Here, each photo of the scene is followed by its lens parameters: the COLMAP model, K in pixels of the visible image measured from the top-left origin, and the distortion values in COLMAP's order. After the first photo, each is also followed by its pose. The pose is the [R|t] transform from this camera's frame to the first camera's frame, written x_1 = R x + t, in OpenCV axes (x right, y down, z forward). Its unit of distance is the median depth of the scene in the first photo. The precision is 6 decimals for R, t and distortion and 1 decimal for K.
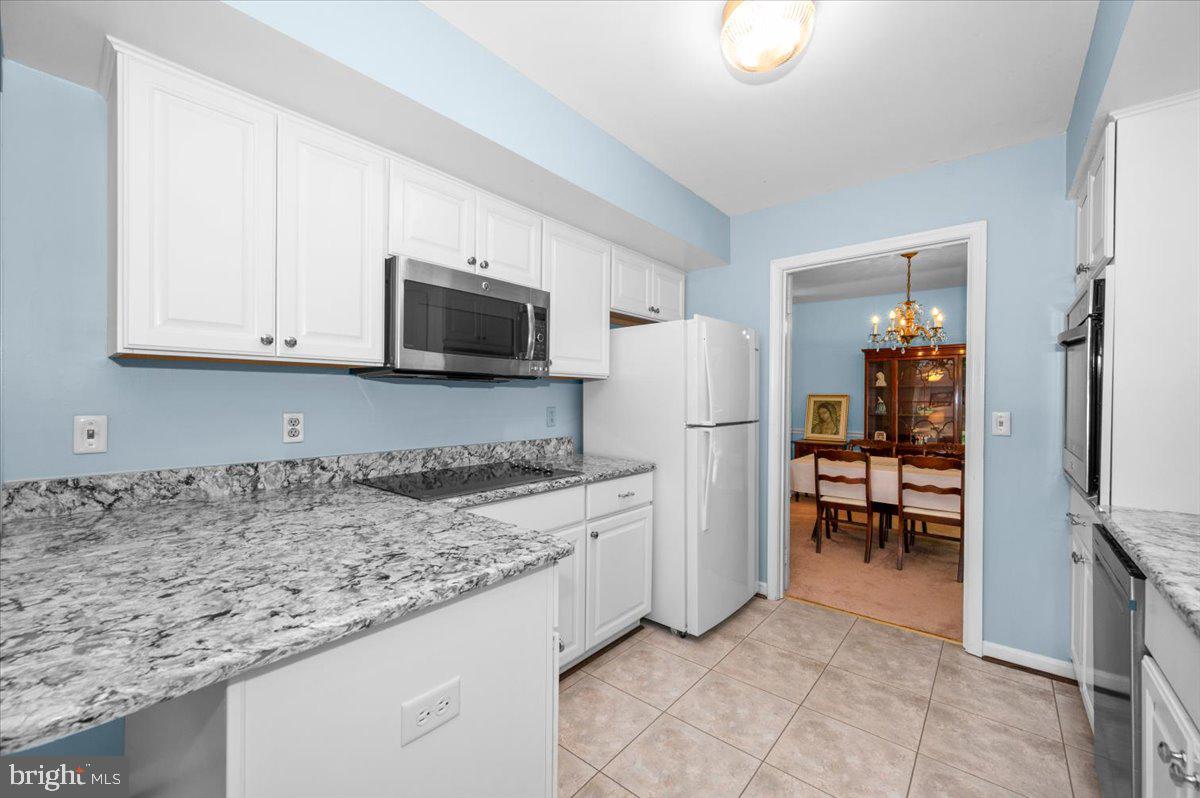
lens RADIAL K [[474.0, 0, 602.6], [0, 474.0, 397.3], [0, 0, 1]] dist [0.002549, -0.000369]
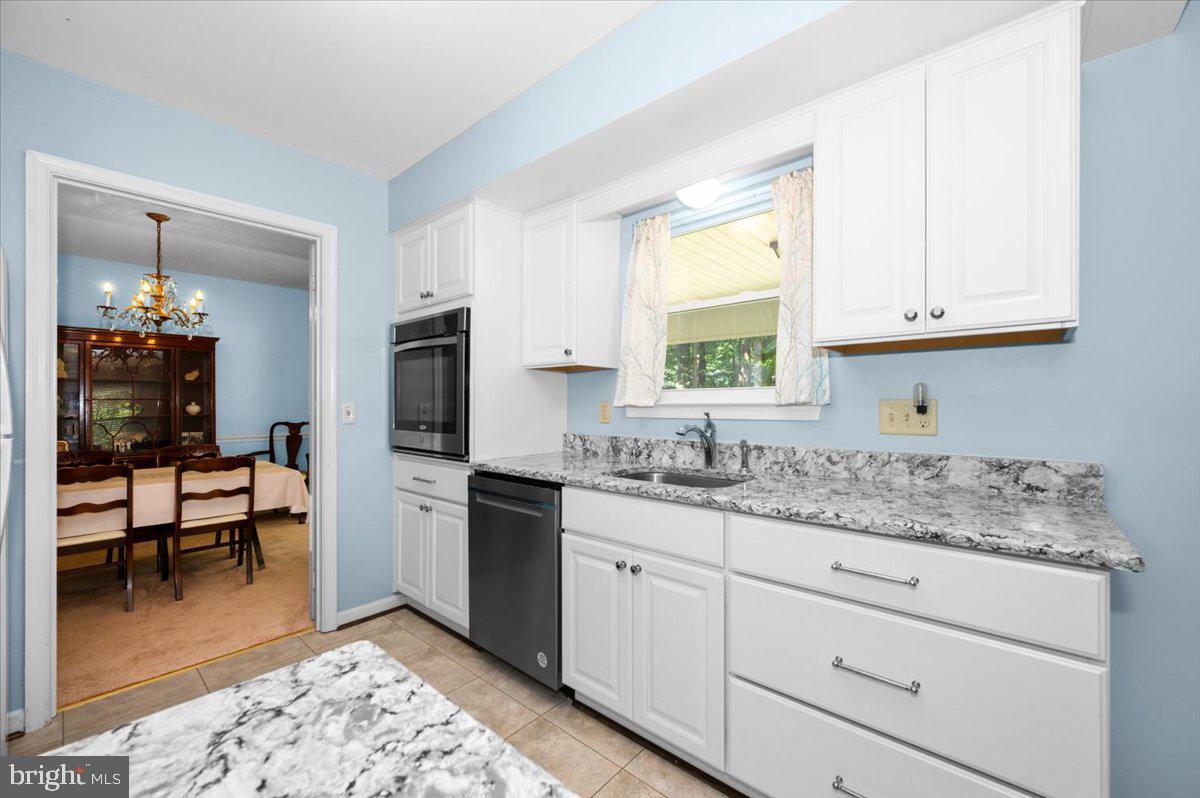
lens RADIAL K [[474.0, 0, 609.7], [0, 474.0, 401.9], [0, 0, 1]] dist [0.002549, -0.000369]
pose [[0.030977, -0.005430, 0.999505, -0.276015], [0.000682, 0.999985, 0.005411, 0.023994], [-0.999520, 0.000514, 0.030981, 0.359288]]
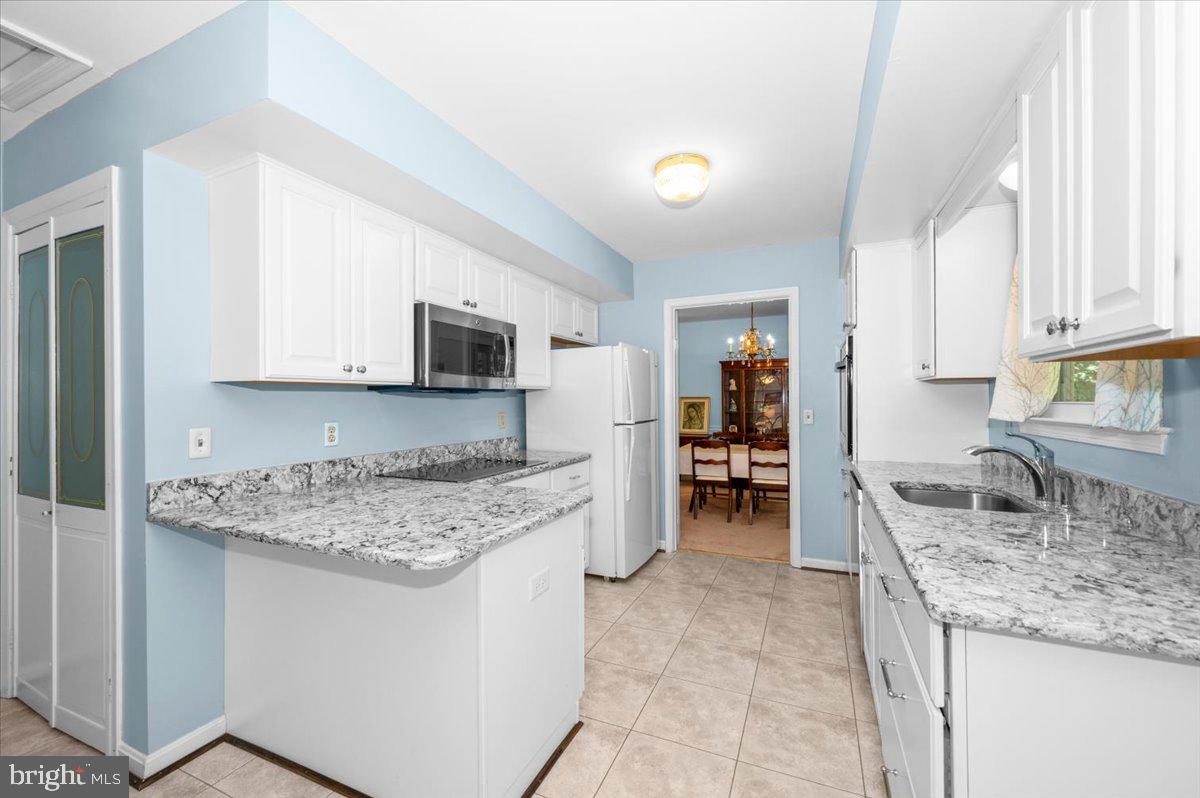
lens RADIAL K [[474.0, 0, 605.2], [0, 474.0, 394.6], [0, 0, 1]] dist [0.002549, -0.000369]
pose [[0.960257, -0.011657, 0.278875, -0.250953], [0.014340, 0.999868, -0.007580, -0.016559], [-0.278750, 0.011278, 0.960298, -0.329593]]
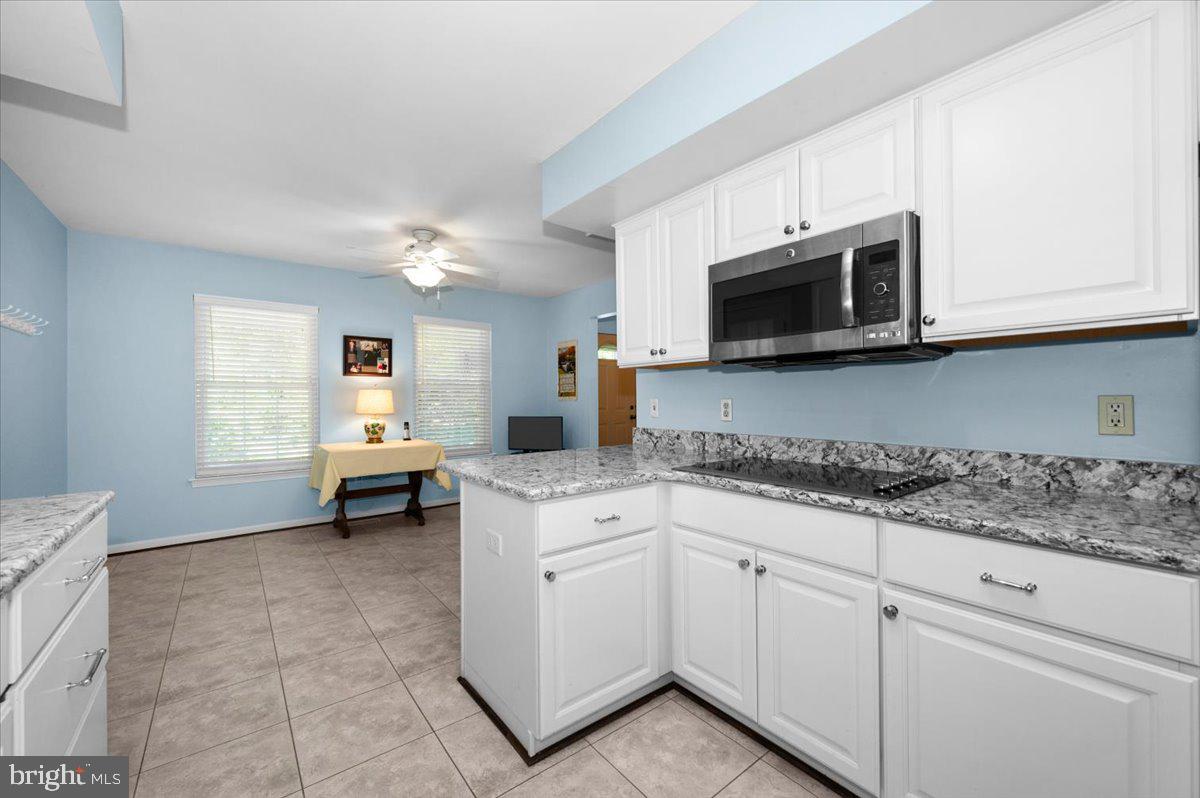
lens RADIAL K [[474.0, 0, 591.6], [0, 474.0, 403.2], [0, 0, 1]] dist [0.002549, -0.000369]
pose [[-0.220362, 0.006981, -0.975393, 0.617626], [0.008849, 0.999948, 0.005157, 0.028090], [0.975378, -0.007495, -0.220413, 0.756669]]
